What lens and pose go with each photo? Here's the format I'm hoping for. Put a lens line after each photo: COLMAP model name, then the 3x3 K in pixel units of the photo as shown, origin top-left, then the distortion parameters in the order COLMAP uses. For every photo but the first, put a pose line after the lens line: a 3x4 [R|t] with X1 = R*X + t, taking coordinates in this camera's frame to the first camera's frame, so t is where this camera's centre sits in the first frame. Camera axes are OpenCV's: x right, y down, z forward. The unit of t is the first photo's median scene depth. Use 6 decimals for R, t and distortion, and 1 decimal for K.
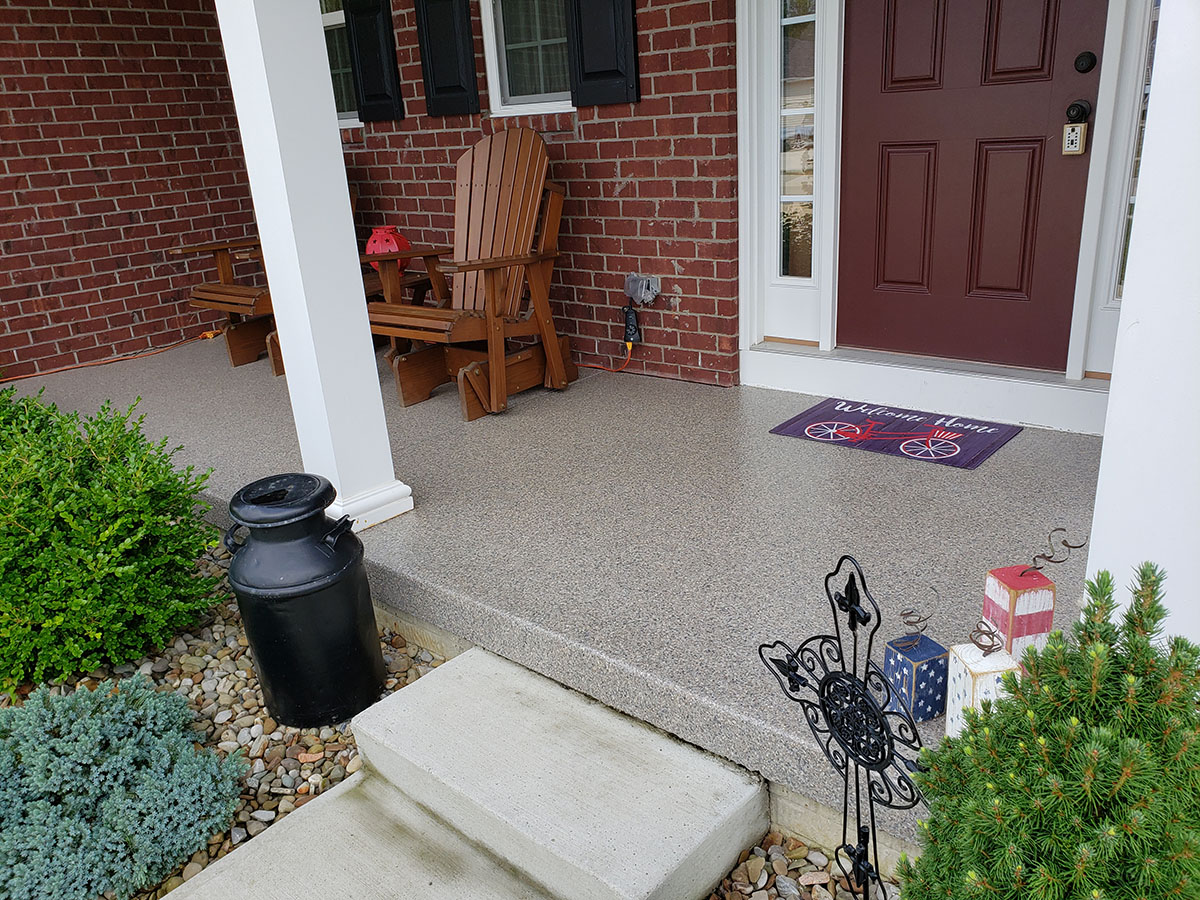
lens RADIAL K [[916.4, 0, 599.2], [0, 916.4, 465.6], [0, 0, 1]] dist [-0.007992, 0.002449]
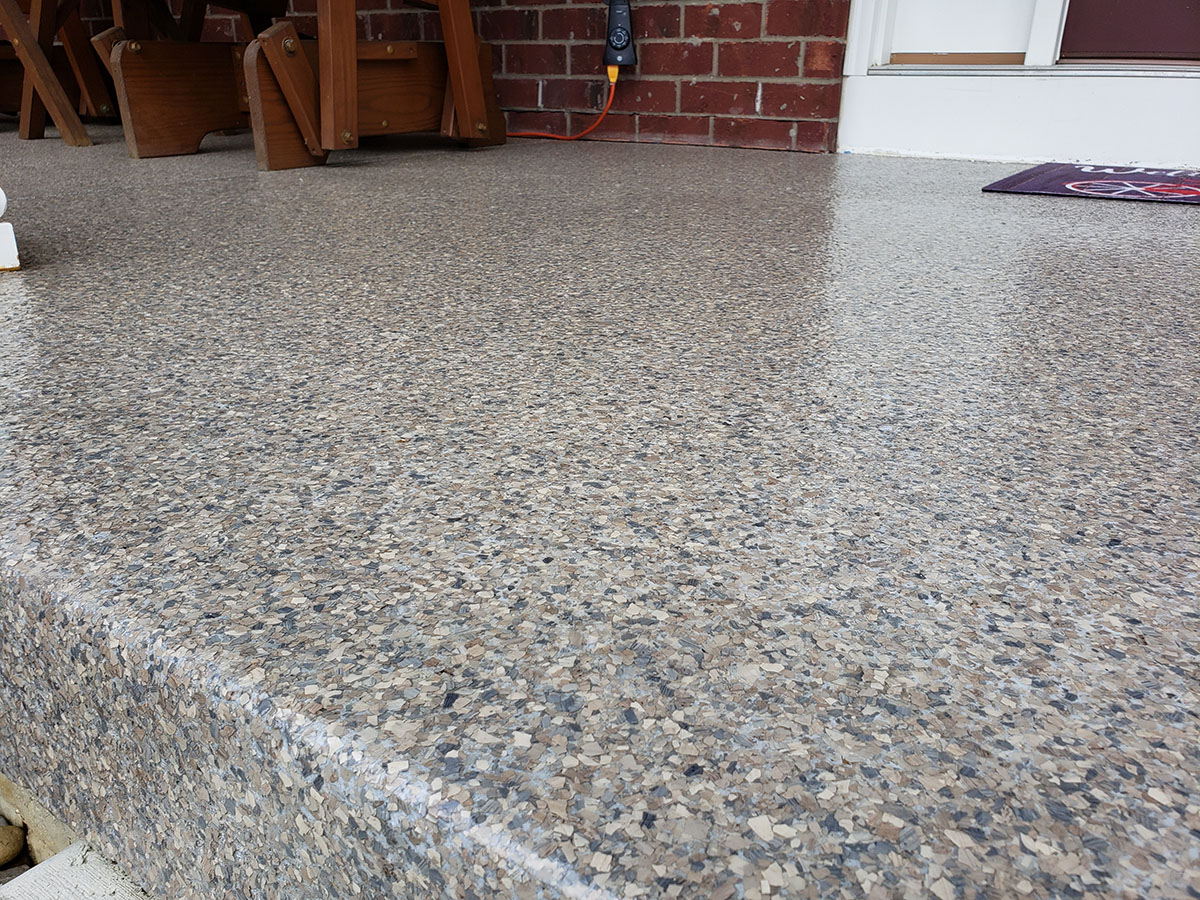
lens RADIAL K [[922.5, 0, 600.0], [0, 922.5, 450.0], [0, 0, 1]] dist [-0.037507, 0.067806]
pose [[0.988945, 0.034008, 0.144328, -0.041906], [-0.035912, 0.999299, 0.010608, 0.074302], [-0.143866, -0.015674, 0.989473, 0.517125]]
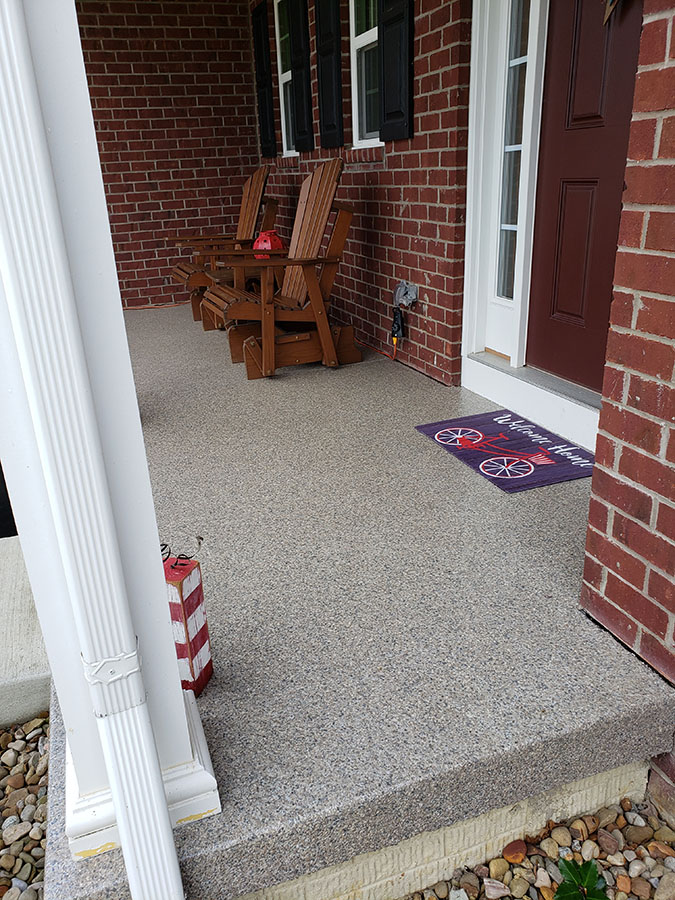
lens RADIAL K [[687.3, 0, 320.2], [0, 687.3, 454.3], [0, 0, 1]] dist [-0.007992, 0.002449]
pose [[0.864811, 0.208451, -0.456783, 0.417090], [-0.180546, 0.978001, 0.104486, -0.061706], [0.468514, -0.007890, 0.883421, 0.140521]]
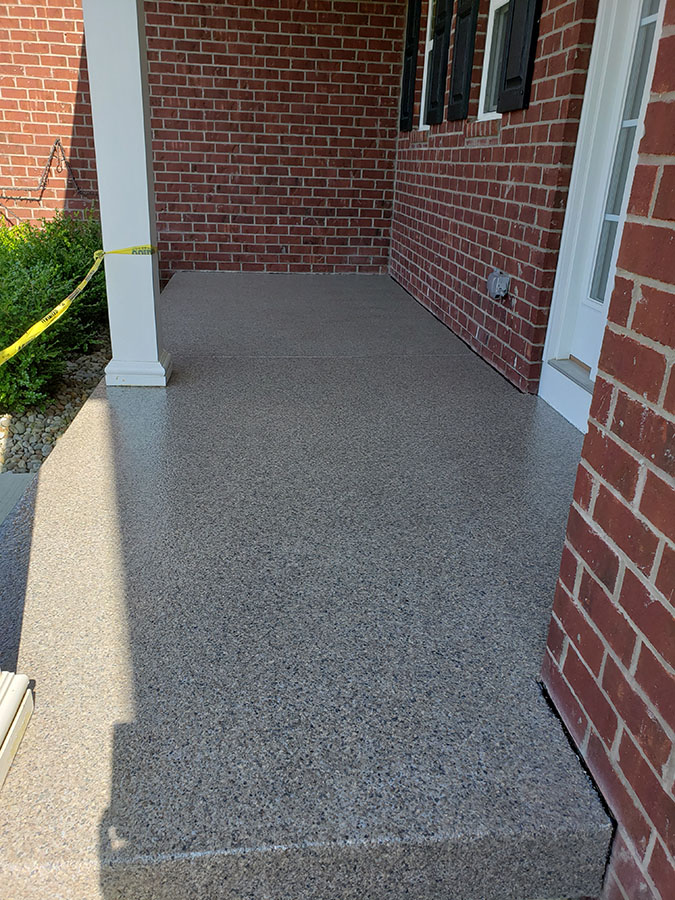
lens RADIAL K [[691.9, 0, 337.5], [0, 691.9, 450.0], [0, 0, 1]] dist [-0.037507, 0.067806]
pose [[0.725661, 0.345174, -0.595206, 0.472453], [-0.317223, 0.935473, 0.155752, -0.079524], [0.610561, 0.075790, 0.788334, 0.258463]]
